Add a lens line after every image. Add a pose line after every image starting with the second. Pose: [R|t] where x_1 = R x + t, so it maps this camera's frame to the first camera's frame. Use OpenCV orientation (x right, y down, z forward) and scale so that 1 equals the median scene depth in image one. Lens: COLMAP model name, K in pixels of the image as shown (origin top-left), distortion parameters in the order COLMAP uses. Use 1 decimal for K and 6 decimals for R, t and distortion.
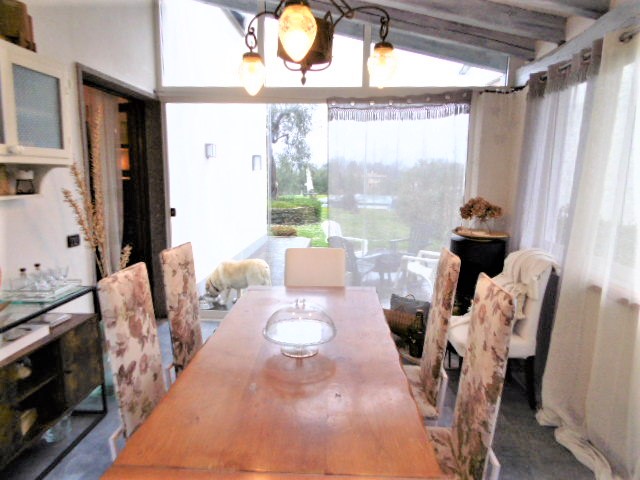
lens RADIAL K [[422.3, 0, 318.1], [0, 422.3, 240.1], [0, 0, 1]] dist [0.020018, -0.010322]
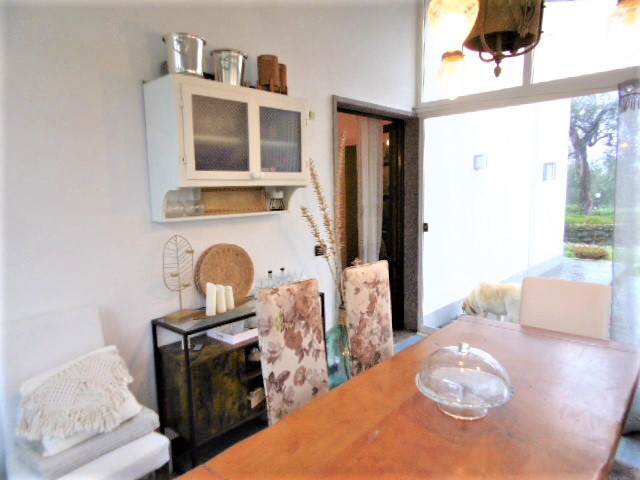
lens RADIAL K [[422.3, 0, 318.1], [0, 422.3, 240.1], [0, 0, 1]] dist [0.020018, -0.010322]
pose [[0.769458, 0.051135, -0.636647, 0.178994], [-0.069527, 0.997572, -0.003906, -0.026242], [0.634901, 0.047269, 0.771146, 0.141942]]
